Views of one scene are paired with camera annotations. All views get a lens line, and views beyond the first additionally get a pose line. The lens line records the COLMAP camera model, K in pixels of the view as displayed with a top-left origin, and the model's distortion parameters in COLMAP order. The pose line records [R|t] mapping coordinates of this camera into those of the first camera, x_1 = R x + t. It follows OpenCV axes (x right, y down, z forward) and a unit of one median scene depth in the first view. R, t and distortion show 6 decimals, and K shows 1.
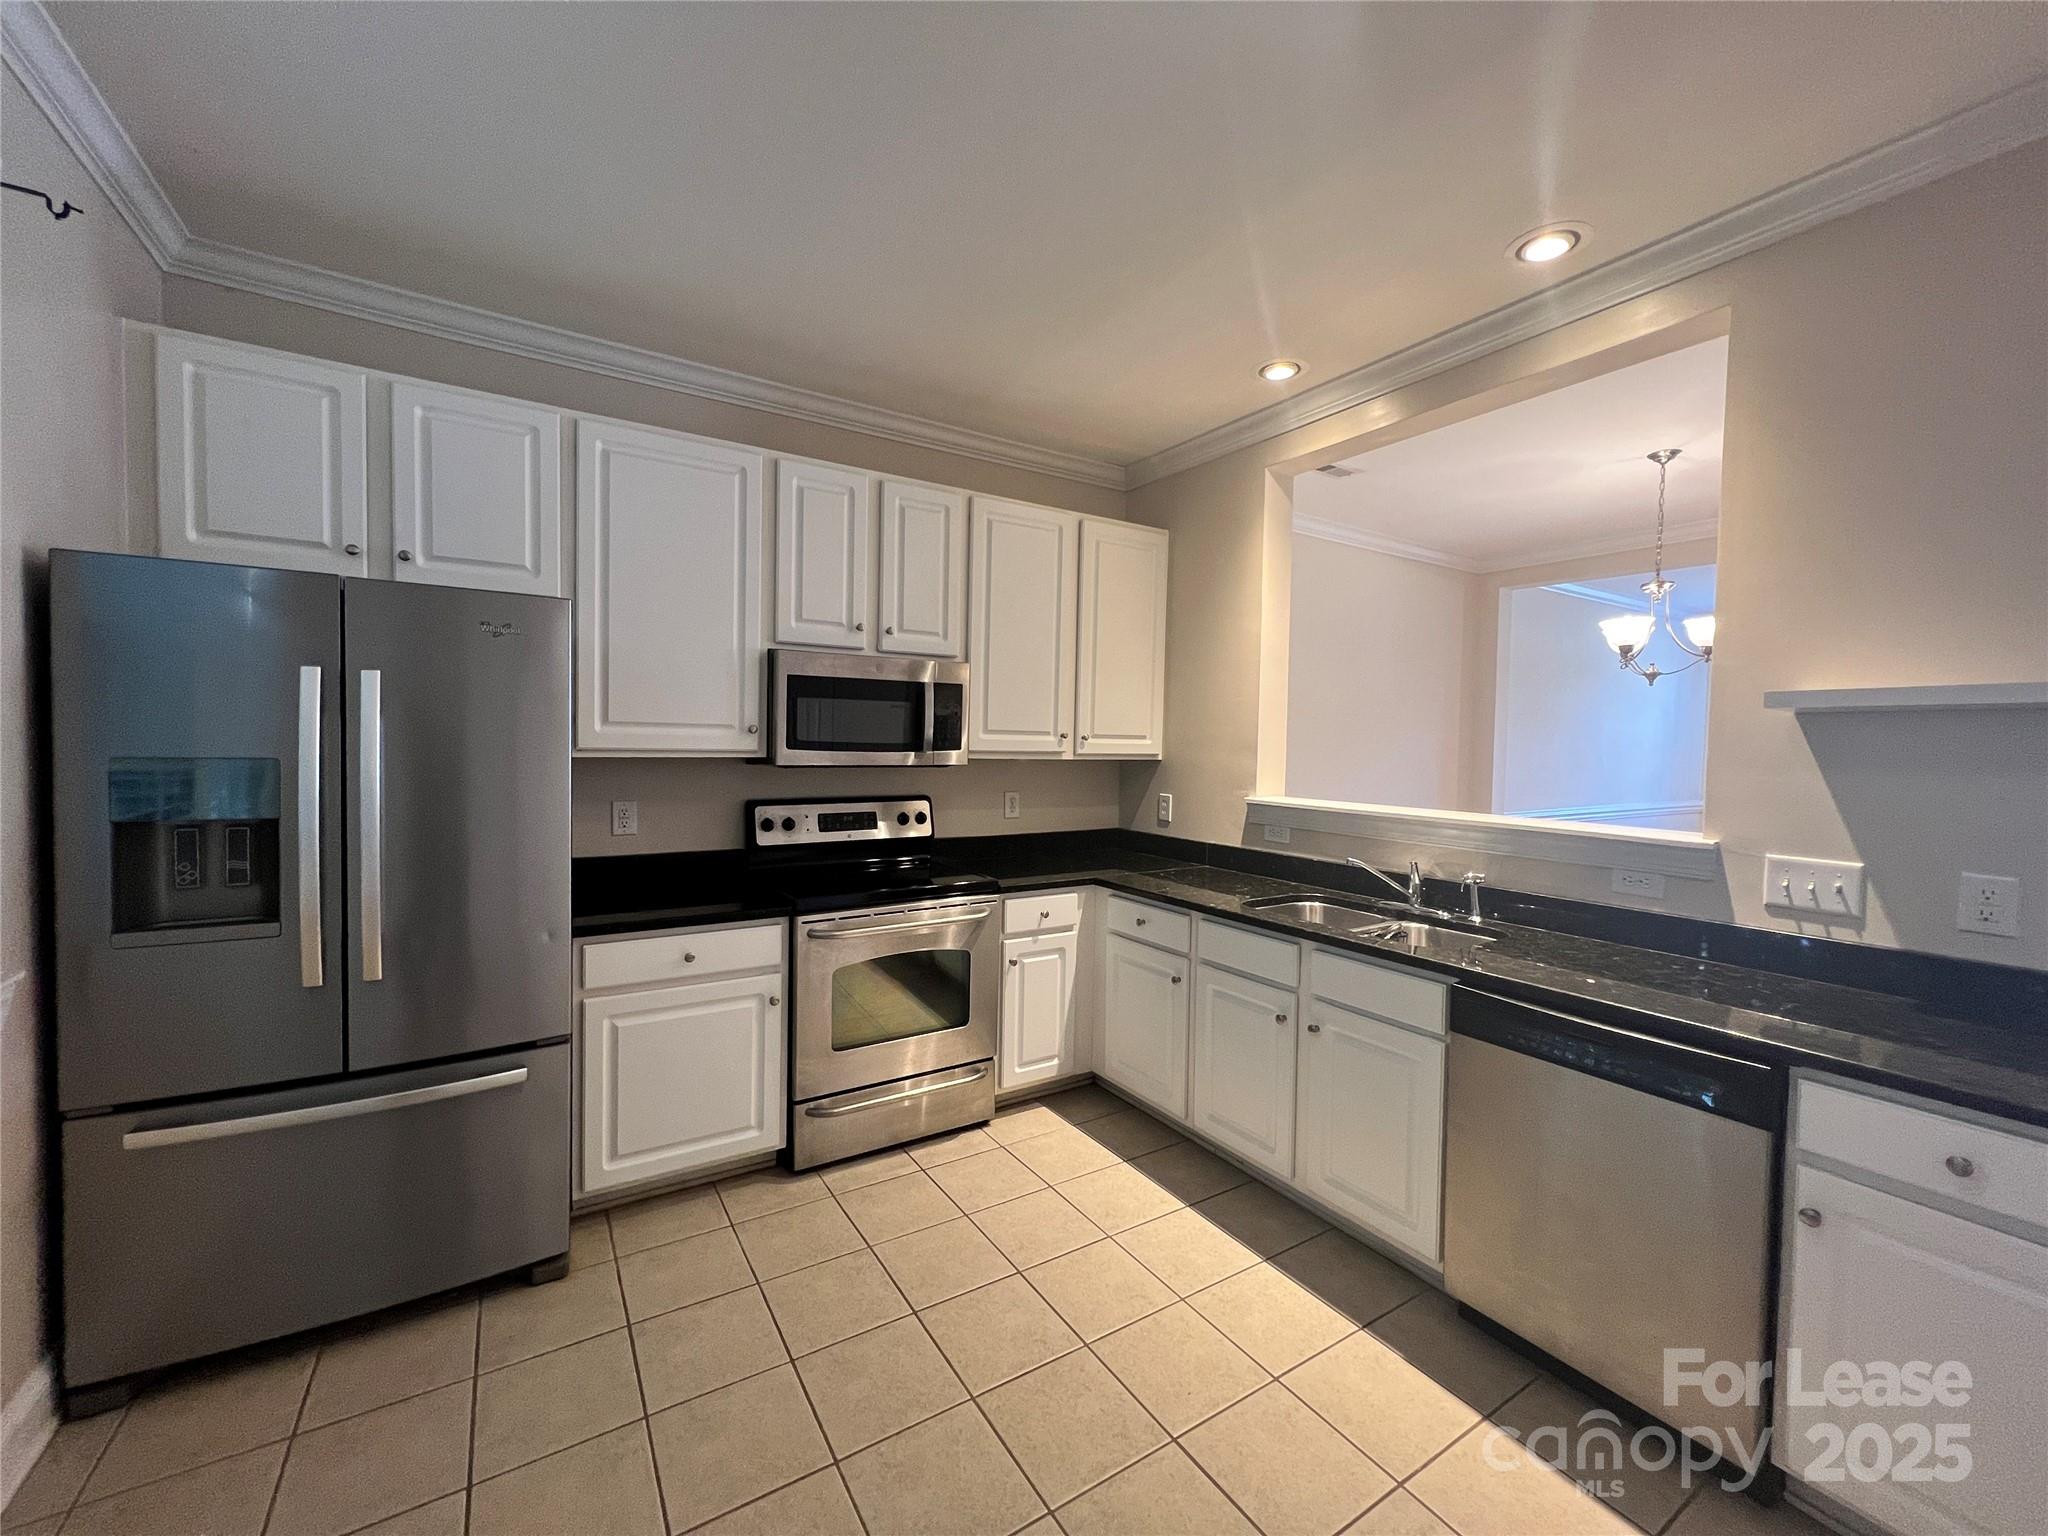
lens RADIAL K [[821.3, 0, 1027.5], [0, 821.3, 767.5], [0, 0, 1]] dist [0.003017, -0.001132]
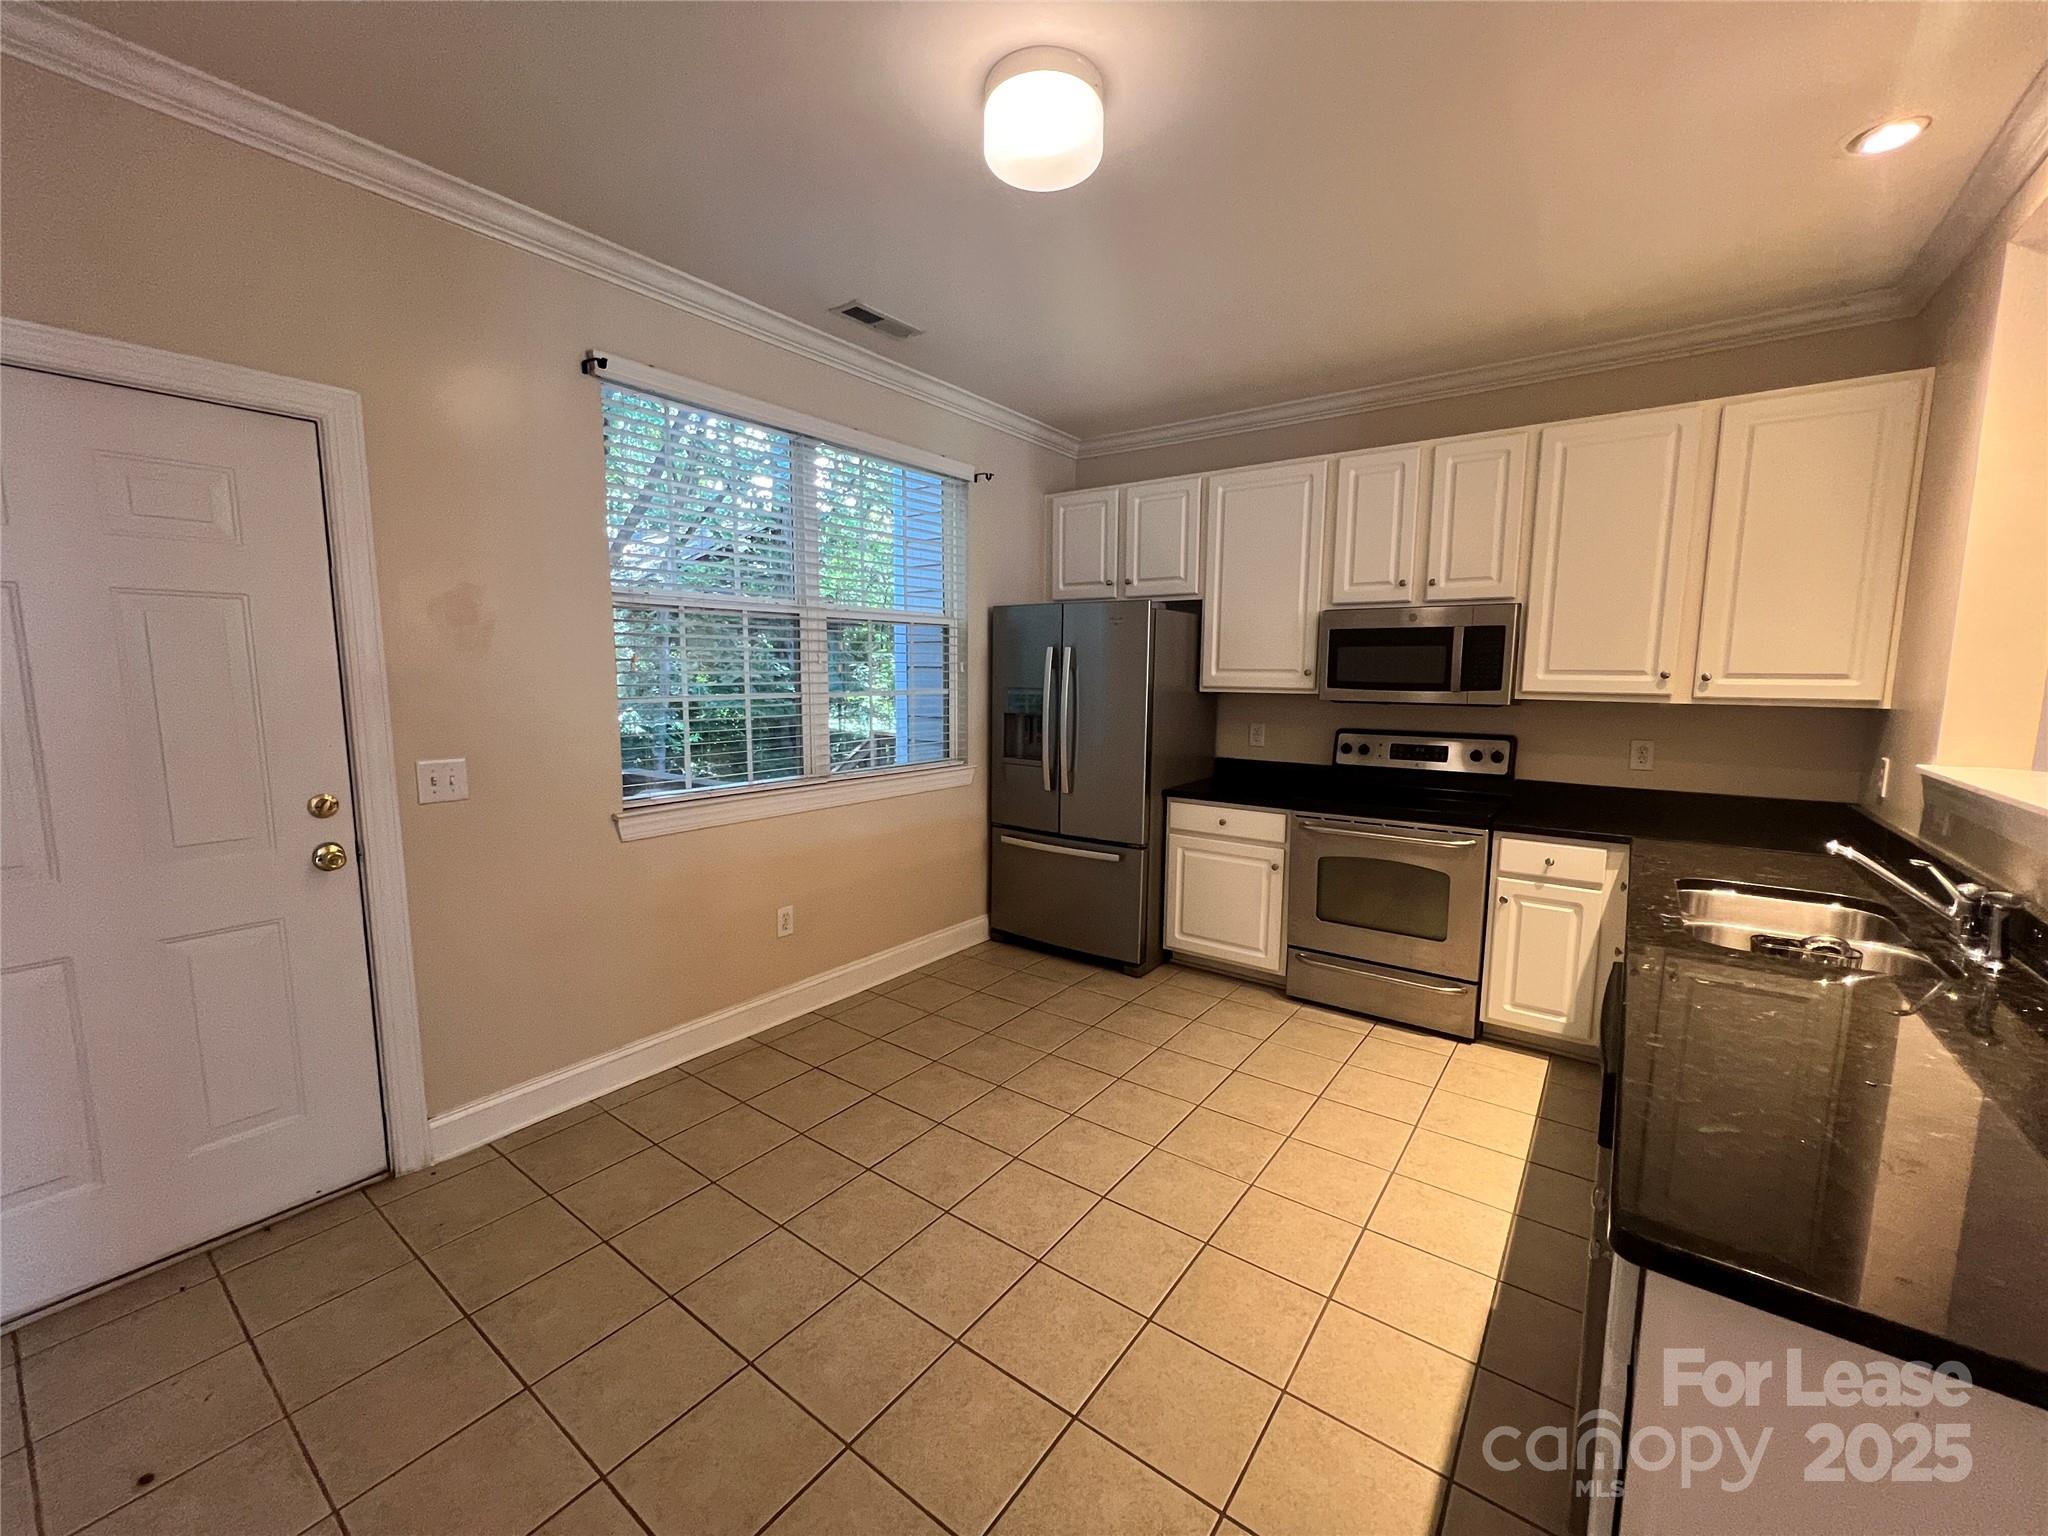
lens RADIAL K [[821.3, 0, 1028.7], [0, 821.3, 764.4], [0, 0, 1]] dist [0.003017, -0.001132]
pose [[0.361962, 0.090543, -0.927785, 0.699583], [-0.034472, 0.995891, 0.083741, 0.005451], [0.931555, 0.001671, 0.363596, 0.082001]]
